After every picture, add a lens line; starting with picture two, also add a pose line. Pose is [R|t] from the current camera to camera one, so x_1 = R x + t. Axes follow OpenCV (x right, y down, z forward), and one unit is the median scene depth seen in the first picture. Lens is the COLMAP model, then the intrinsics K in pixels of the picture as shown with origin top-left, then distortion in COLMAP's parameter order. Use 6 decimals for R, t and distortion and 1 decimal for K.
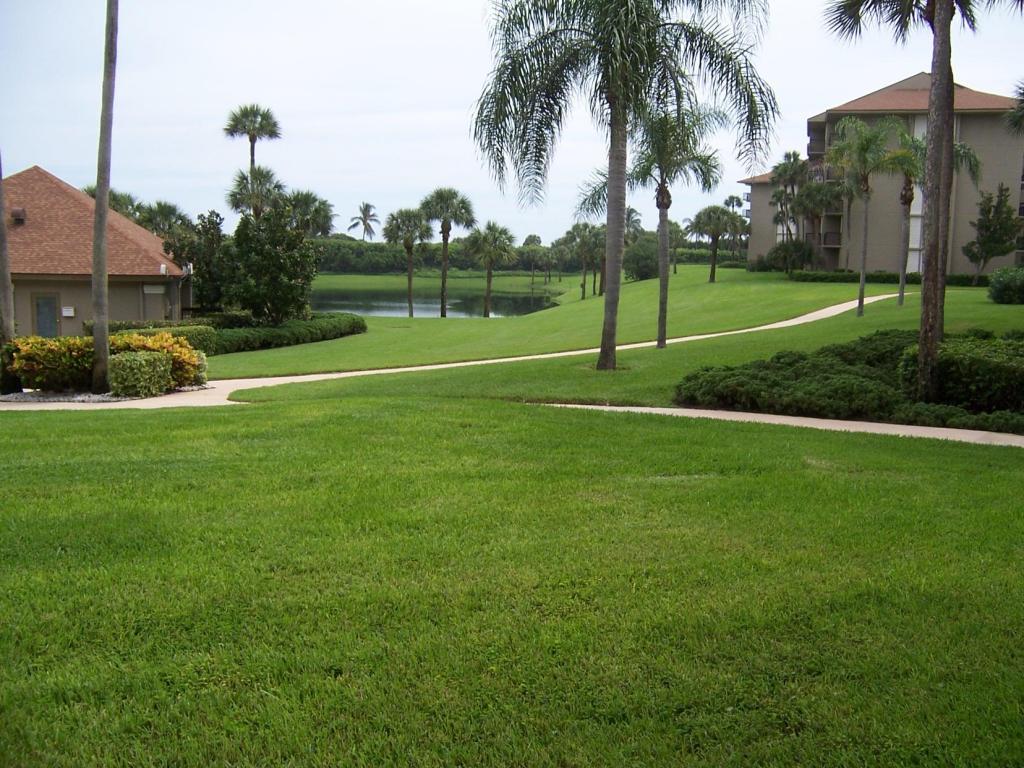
lens RADIAL K [[1020.3, 0, 535.3], [0, 1020.3, 384.3], [0, 0, 1]] dist [-0.128081, 0.242563]
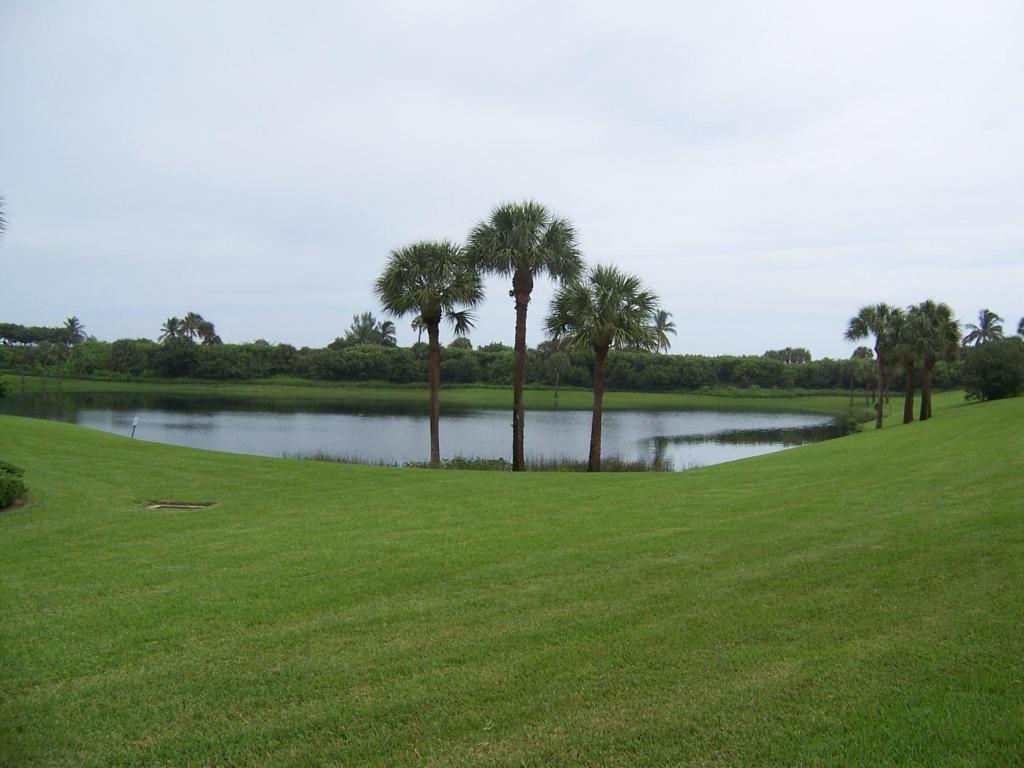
lens RADIAL K [[1020.3, 0, 535.3], [0, 1020.3, 384.3], [0, 0, 1]] dist [-0.128081, 0.242563]
pose [[0.941793, 0.004861, -0.336158, 0.029234], [-0.044853, 0.992773, -0.111306, -0.017045], [0.333188, 0.119905, 0.935205, 0.185742]]
